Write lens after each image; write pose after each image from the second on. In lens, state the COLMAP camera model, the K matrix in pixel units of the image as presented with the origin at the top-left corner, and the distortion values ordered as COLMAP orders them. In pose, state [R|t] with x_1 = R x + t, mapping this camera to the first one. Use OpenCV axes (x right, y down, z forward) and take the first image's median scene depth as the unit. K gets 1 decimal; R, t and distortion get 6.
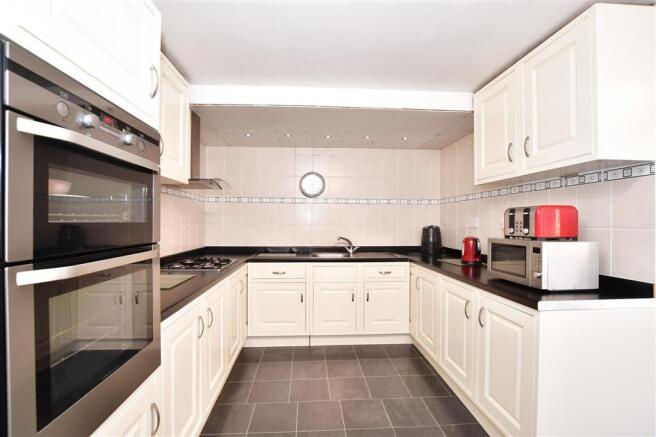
lens RADIAL K [[299.4, 0, 326.1], [0, 299.4, 219.7], [0, 0, 1]] dist [-0.039593, 0.001282]
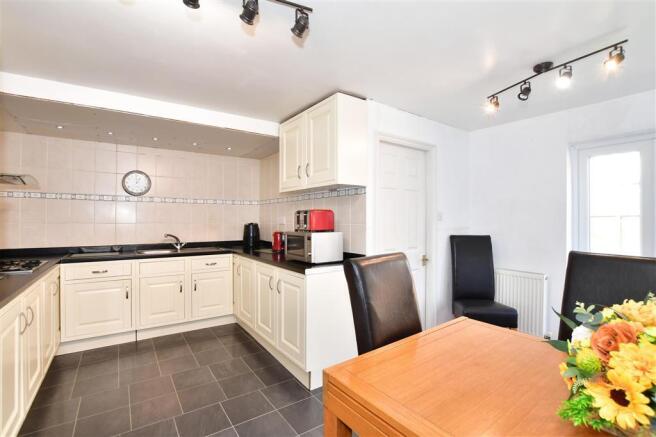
lens RADIAL K [[299.4, 0, 325.0], [0, 299.4, 219.3], [0, 0, 1]] dist [-0.039593, 0.001282]
pose [[0.856917, -0.003093, 0.515445, -0.019466], [-0.001691, 0.999960, 0.008812, -0.007002], [-0.515452, -0.008423, 0.856877, -0.245135]]
